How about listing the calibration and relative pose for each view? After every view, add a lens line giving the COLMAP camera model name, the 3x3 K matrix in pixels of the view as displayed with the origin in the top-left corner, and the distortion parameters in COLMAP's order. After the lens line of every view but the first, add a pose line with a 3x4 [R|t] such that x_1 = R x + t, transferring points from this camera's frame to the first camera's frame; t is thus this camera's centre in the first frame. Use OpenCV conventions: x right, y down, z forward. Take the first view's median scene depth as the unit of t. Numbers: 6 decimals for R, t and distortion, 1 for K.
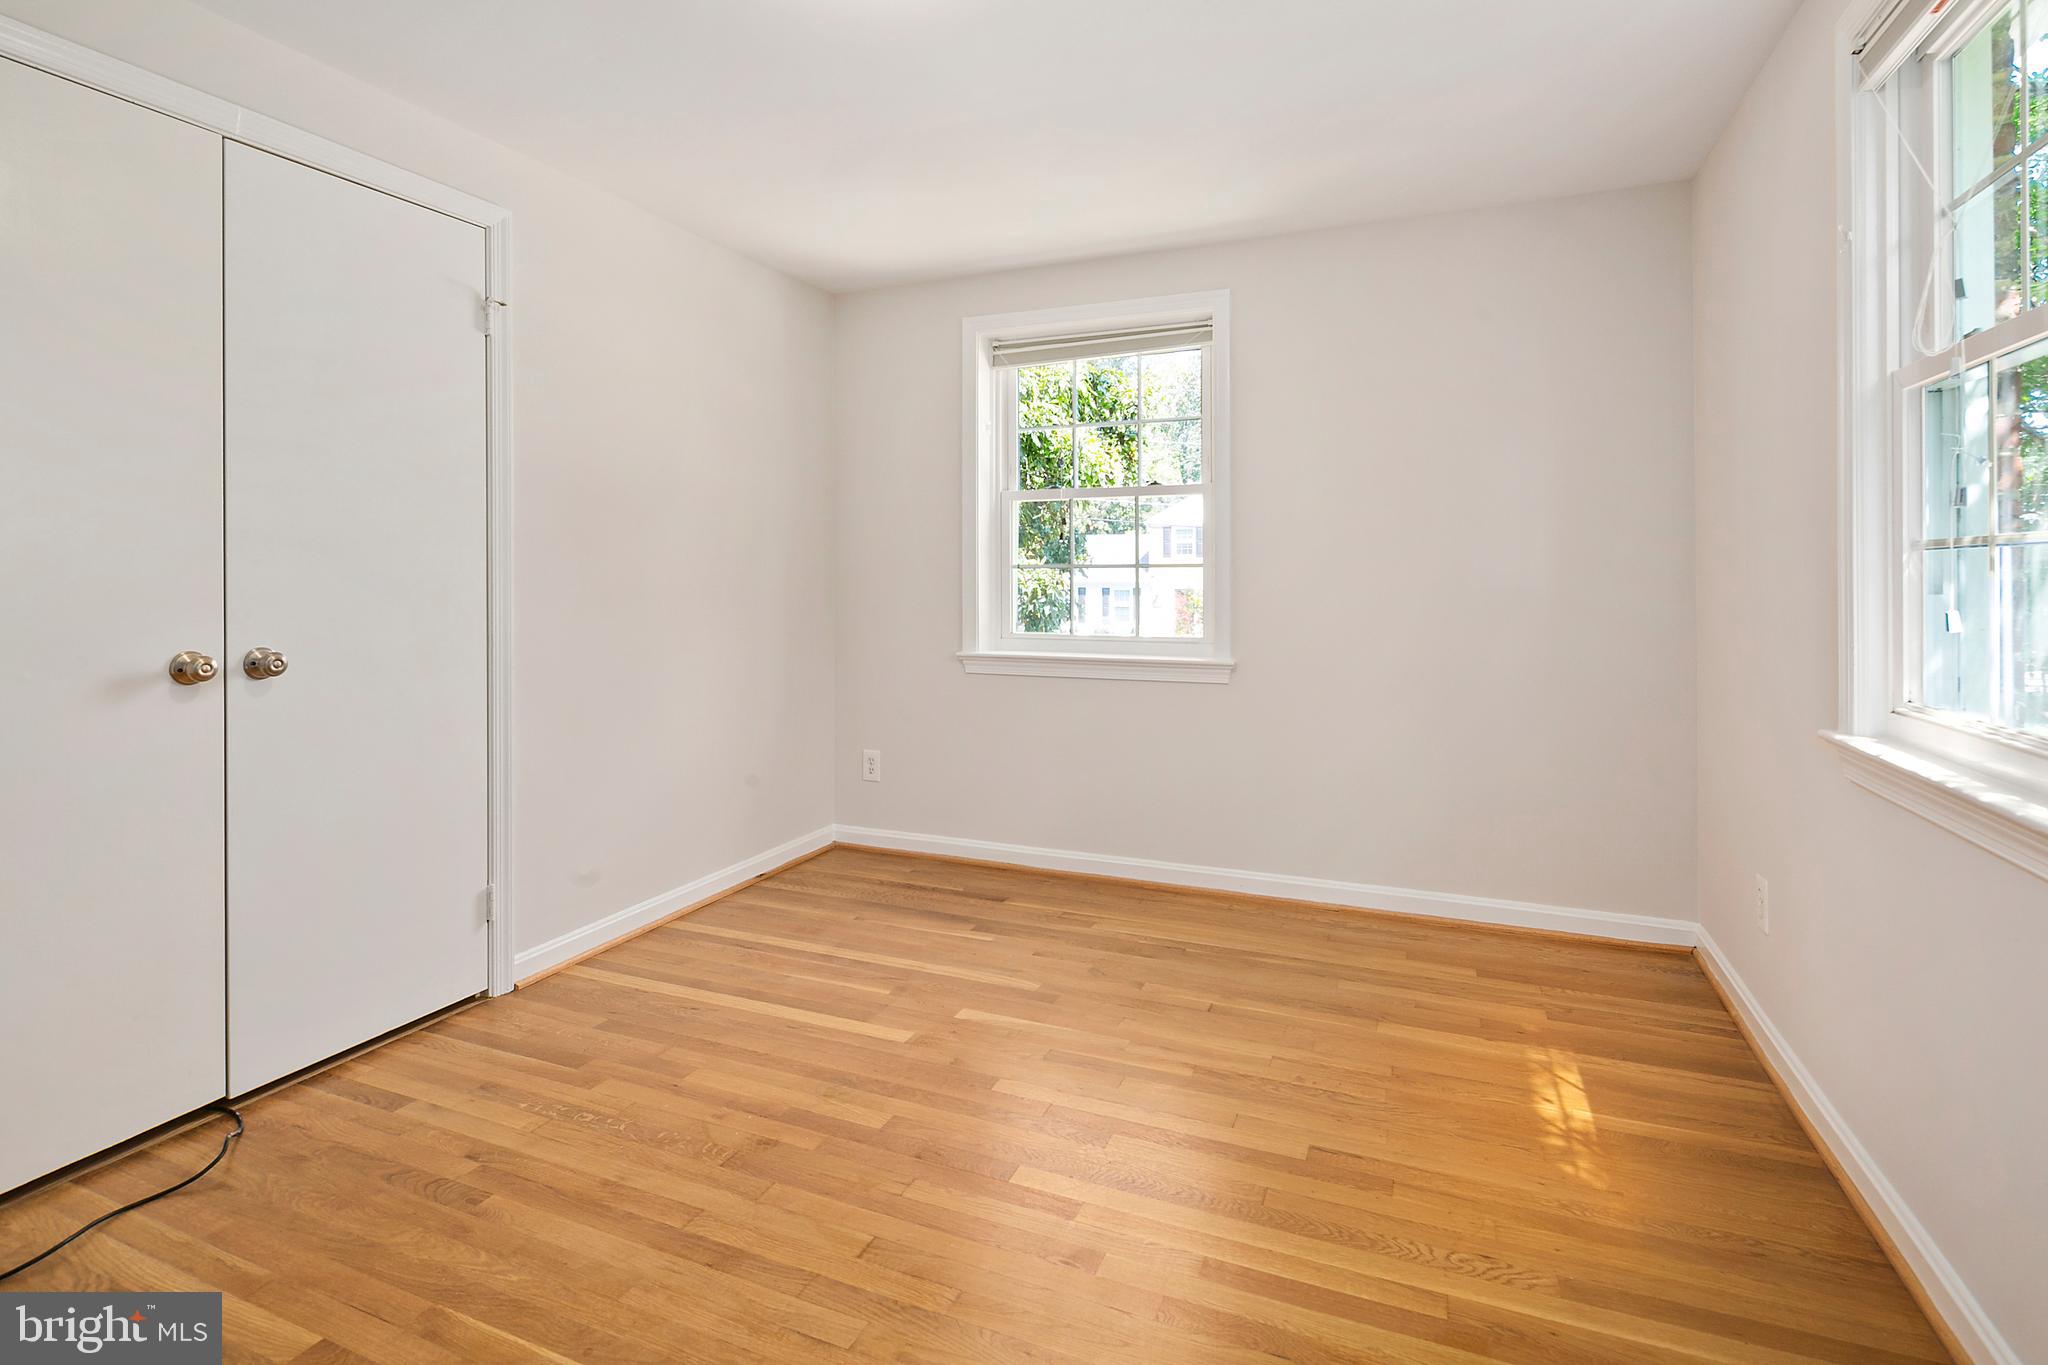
lens RADIAL K [[994.9, 0, 1028.9], [0, 994.9, 570.2], [0, 0, 1]] dist [-0.001161, -0.000500]
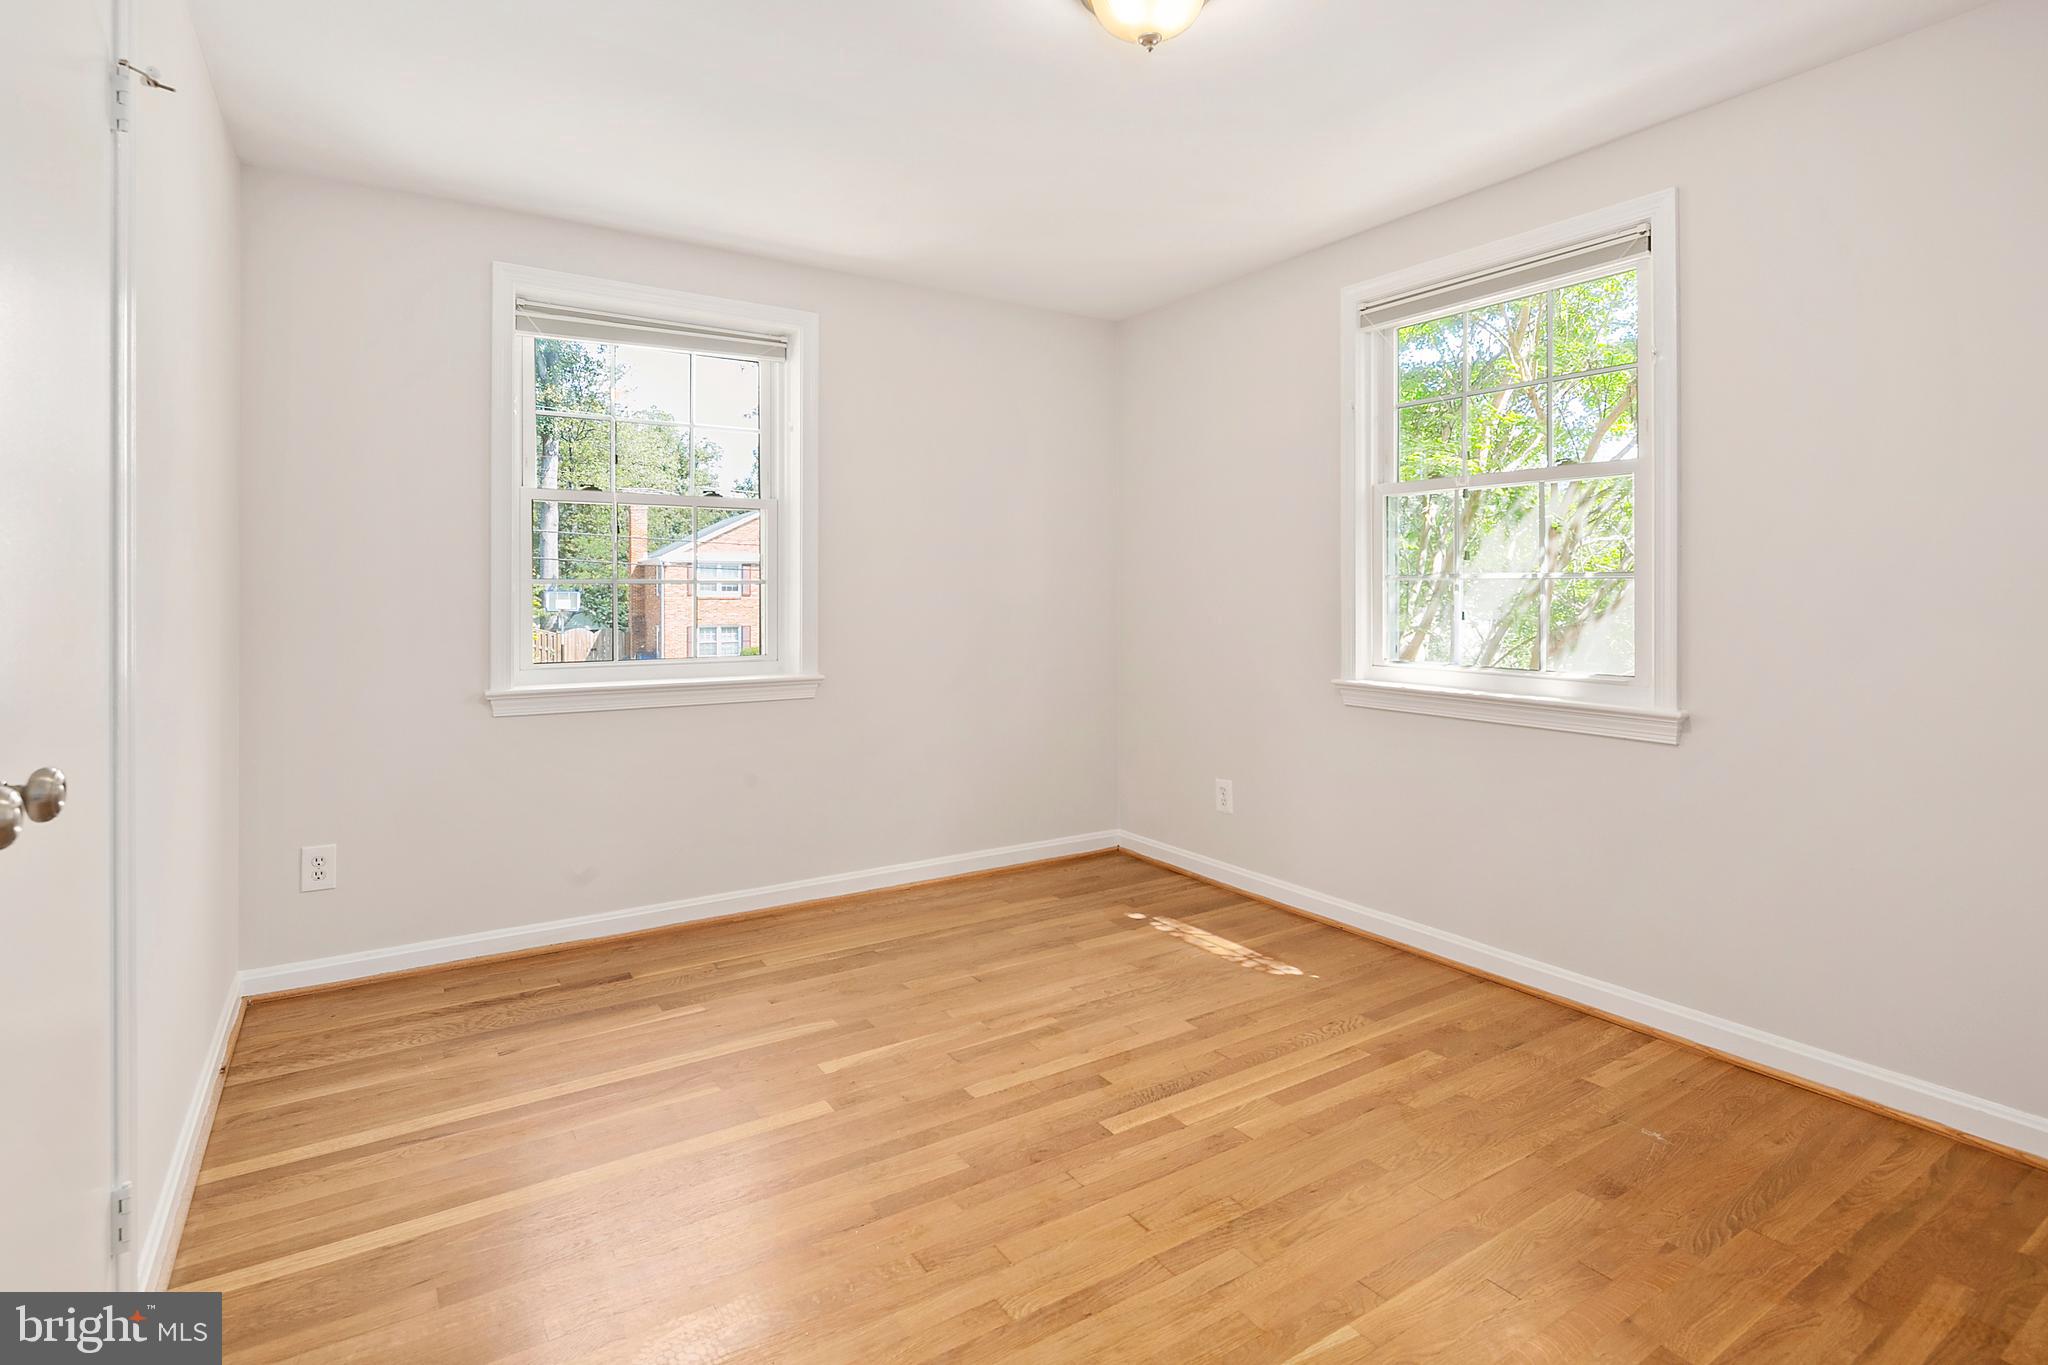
lens RADIAL K [[1013.6, 0, 1023.0], [0, 1013.6, 582.6], [0, 0, 1]] dist [0.000589, -0.000522]
pose [[0.560009, 0.009315, 0.828434, -0.734255], [-0.004646, 0.999956, -0.008103, 0.004075], [-0.828474, 0.000689, 0.560028, 0.319555]]
